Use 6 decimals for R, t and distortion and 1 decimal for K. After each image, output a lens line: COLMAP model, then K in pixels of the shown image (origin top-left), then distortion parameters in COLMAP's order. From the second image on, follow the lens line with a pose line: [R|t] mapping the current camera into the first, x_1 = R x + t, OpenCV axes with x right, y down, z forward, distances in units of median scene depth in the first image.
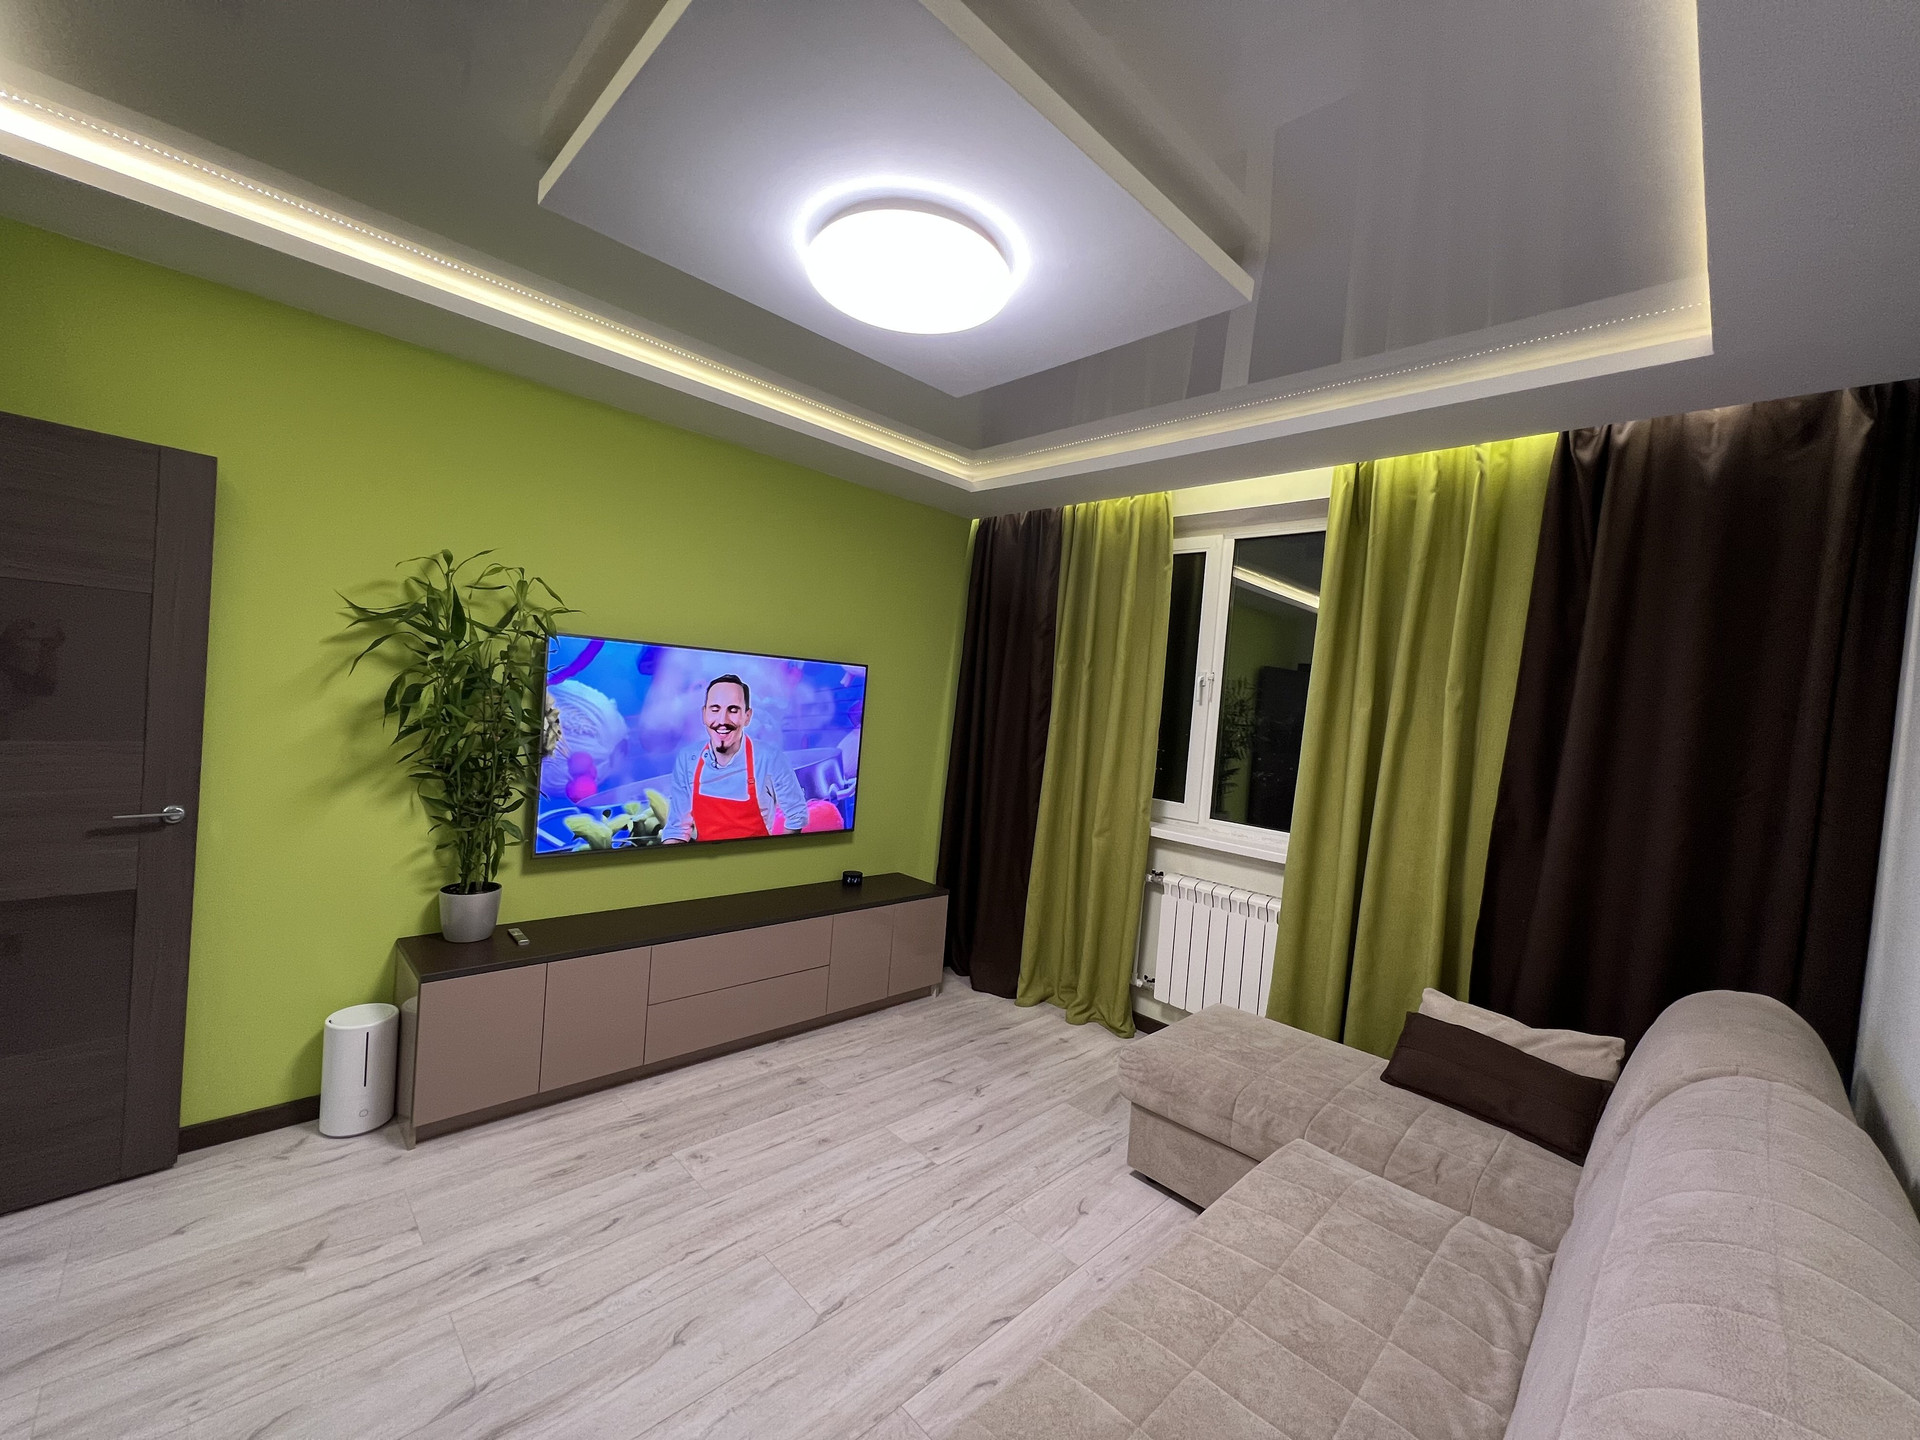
lens RADIAL K [[767.9, 0, 955.5], [0, 767.9, 722.6], [0, 0, 1]] dist [-0.001816, 0.000347]
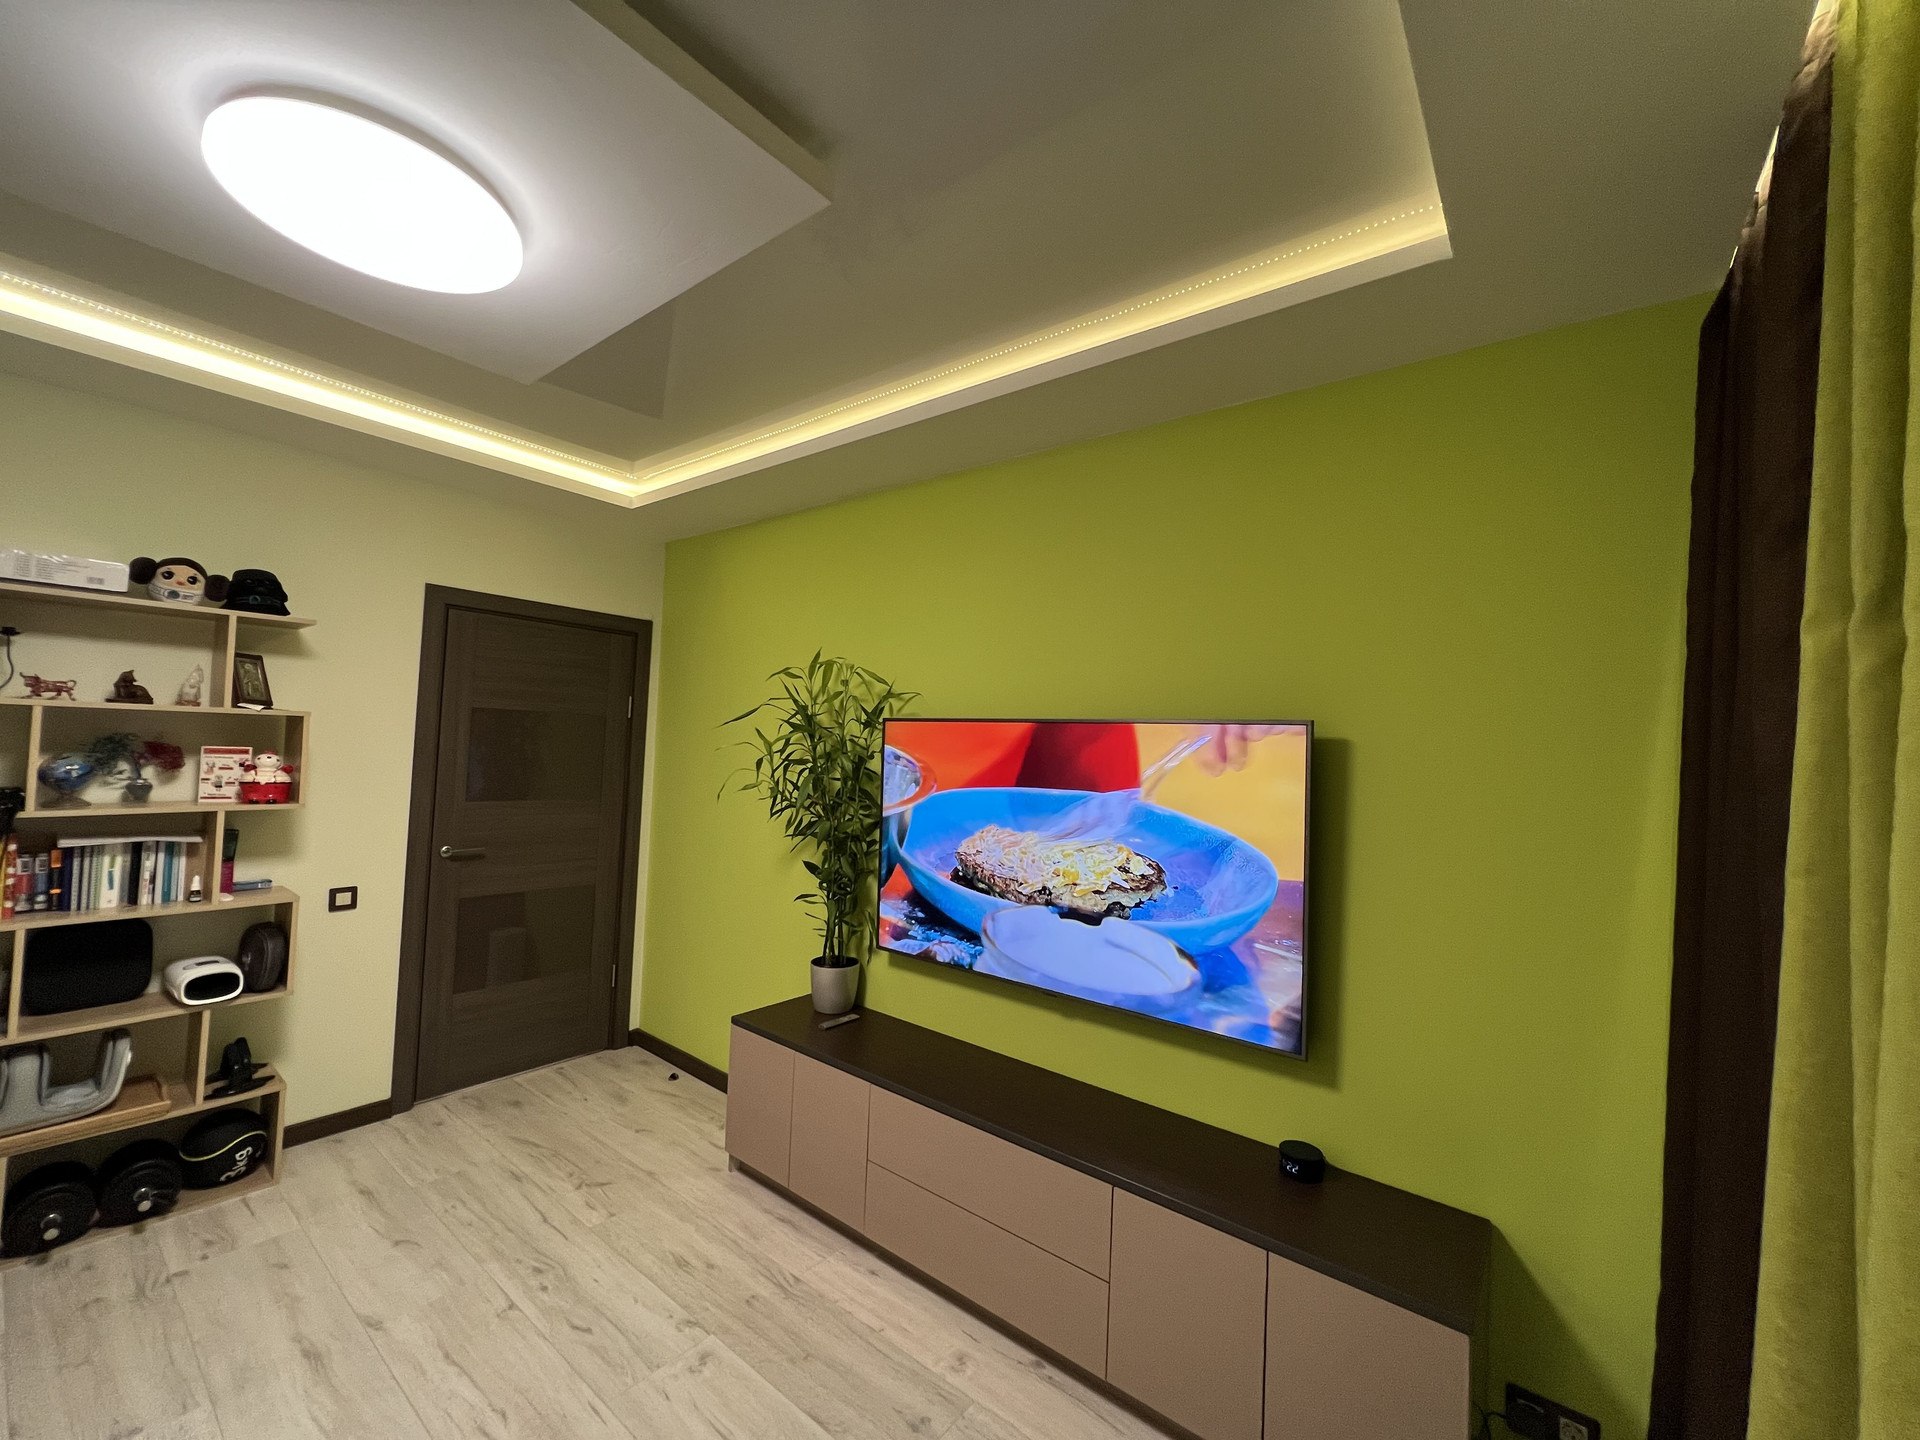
lens RADIAL K [[767.9, 0, 967.3], [0, 767.9, 713.6], [0, 0, 1]] dist [-0.001816, 0.000347]
pose [[0.134765, -0.121492, -0.983401, 0.480339], [-0.060863, 0.989566, -0.130594, -0.001036], [0.989007, 0.077452, 0.125965, 0.975654]]
